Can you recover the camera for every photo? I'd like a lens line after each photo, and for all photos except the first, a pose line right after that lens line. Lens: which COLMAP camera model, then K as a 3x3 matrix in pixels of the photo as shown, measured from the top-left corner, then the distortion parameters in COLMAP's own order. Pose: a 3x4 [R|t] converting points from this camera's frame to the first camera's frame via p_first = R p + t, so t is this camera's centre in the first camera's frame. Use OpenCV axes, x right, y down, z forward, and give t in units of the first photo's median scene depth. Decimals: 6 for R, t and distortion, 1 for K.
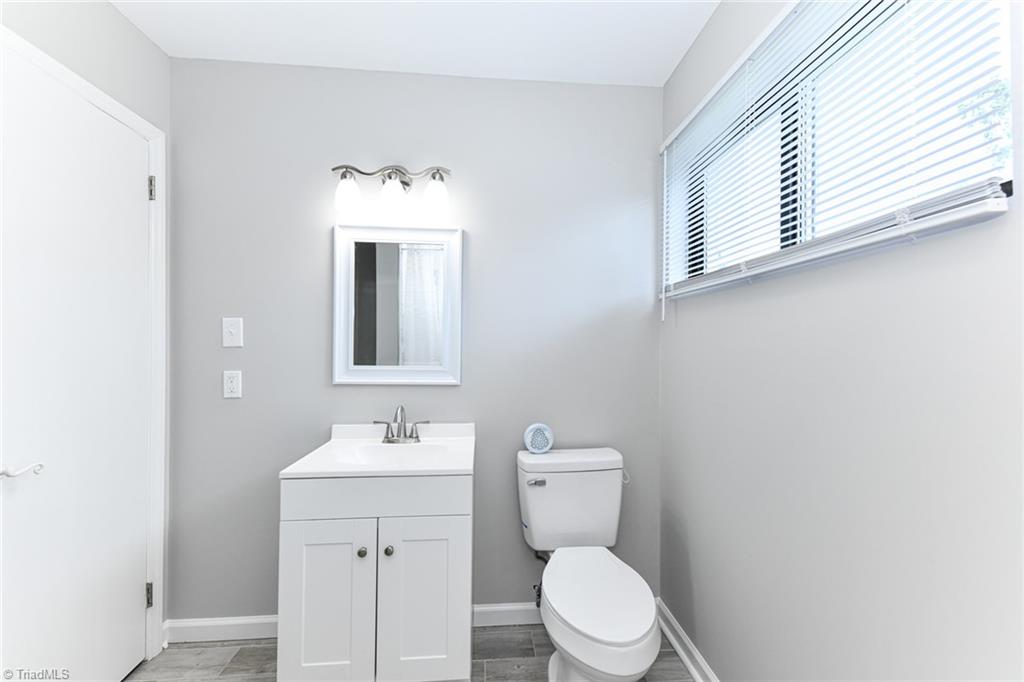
lens RADIAL K [[408.9, 0, 511.0], [0, 408.9, 341.6], [0, 0, 1]] dist [0.017770, -0.007007]
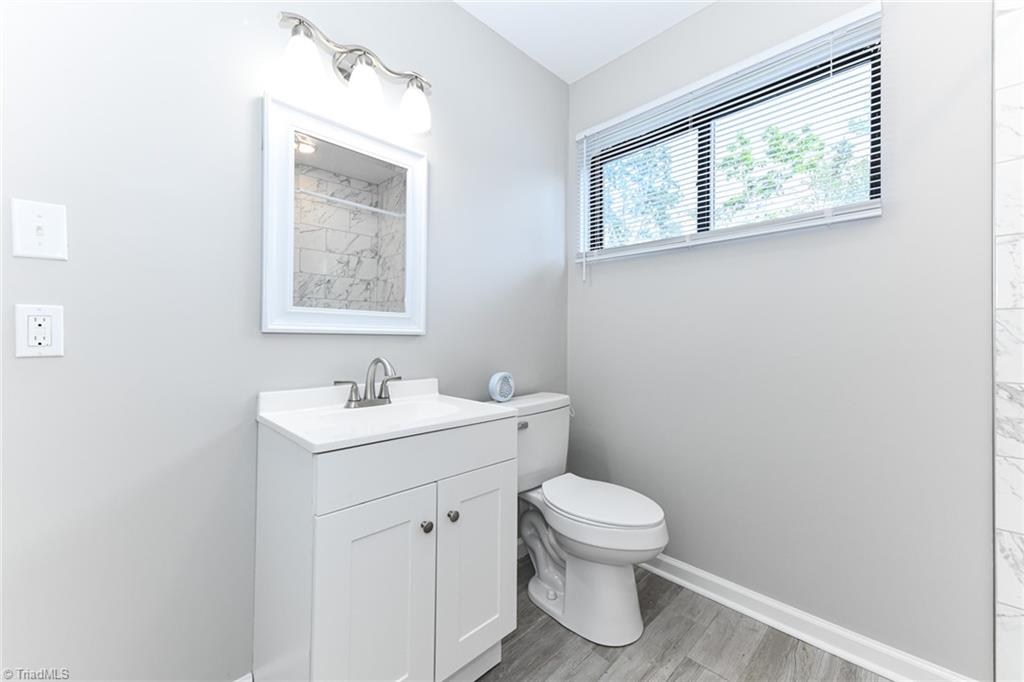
lens RADIAL K [[397.7, 0, 509.8], [0, 397.7, 343.0], [0, 0, 1]] dist [0.001905, 0.000141]
pose [[0.768413, -0.008903, 0.639892, -0.549423], [-0.007640, 0.999704, 0.023084, 0.104785], [-0.639908, -0.022626, 0.768118, 0.237786]]
